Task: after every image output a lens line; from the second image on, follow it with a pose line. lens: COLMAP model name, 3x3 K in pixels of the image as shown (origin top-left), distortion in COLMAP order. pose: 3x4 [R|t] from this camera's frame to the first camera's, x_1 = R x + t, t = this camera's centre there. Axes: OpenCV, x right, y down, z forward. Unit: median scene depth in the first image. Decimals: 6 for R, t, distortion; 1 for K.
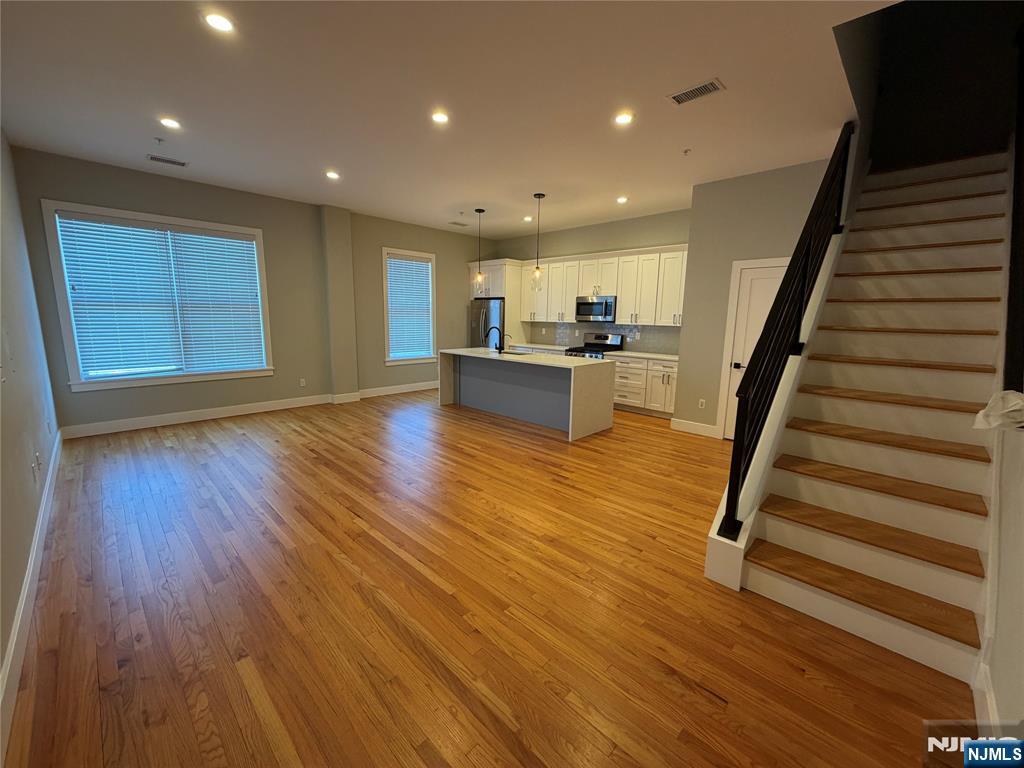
lens RADIAL K [[407.2, 0, 506.6], [0, 407.2, 380.3], [0, 0, 1]] dist [0.004810, -0.000097]
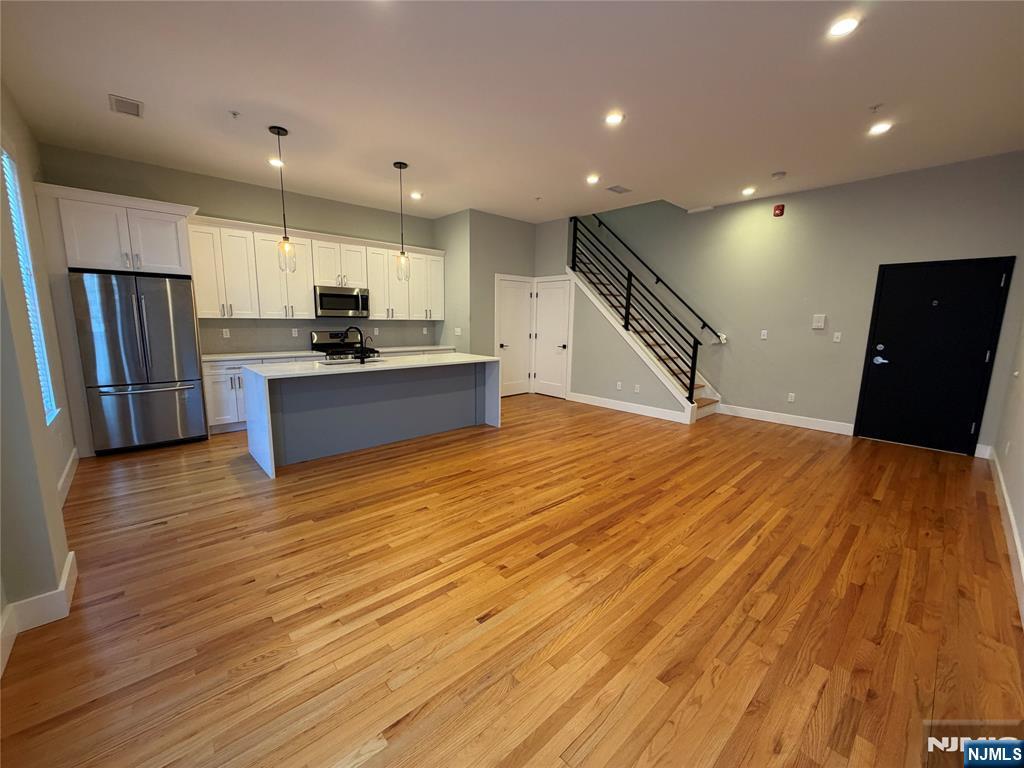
lens RADIAL K [[407.2, 0, 504.7], [0, 407.2, 383.0], [0, 0, 1]] dist [0.004810, -0.000097]
pose [[0.056497, -0.172306, 0.983422, -0.877547], [0.145261, 0.975933, 0.162649, -0.139159], [-0.987779, 0.133664, 0.080166, 0.866390]]
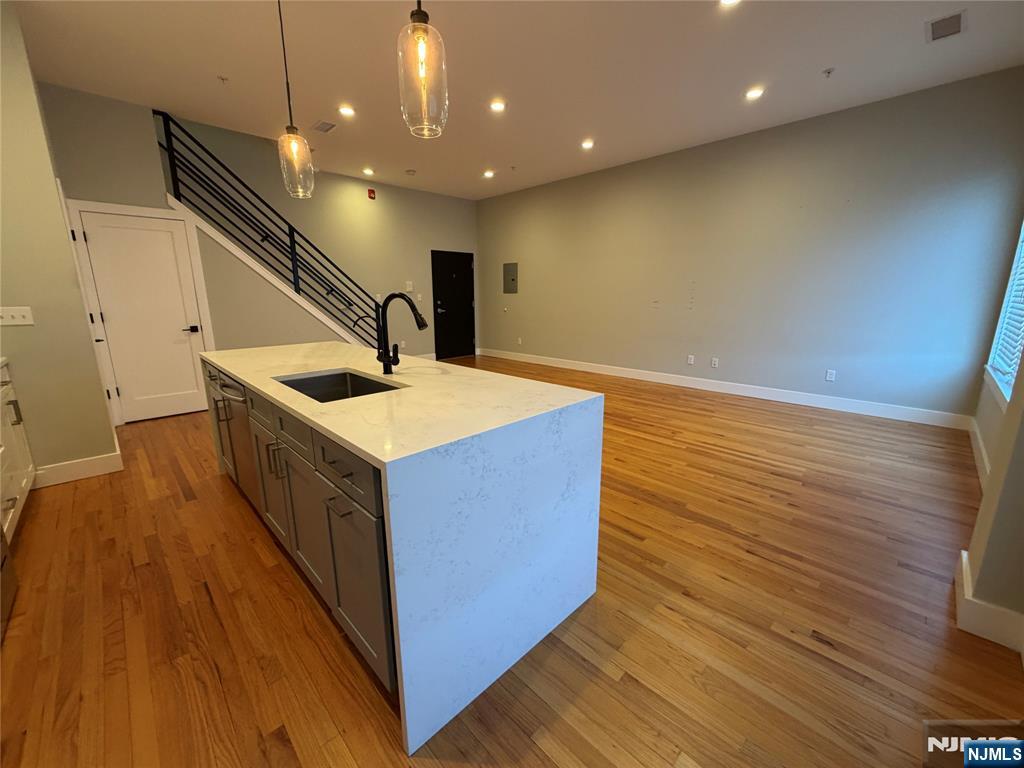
lens RADIAL K [[407.2, 0, 509.7], [0, 407.2, 383.3], [0, 0, 1]] dist [0.004810, -0.000097]
pose [[-0.999872, -0.012217, 0.010354, -0.148152], [-0.007540, 0.929546, 0.368629, -0.225734], [-0.014128, 0.368504, -0.929519, 1.623593]]
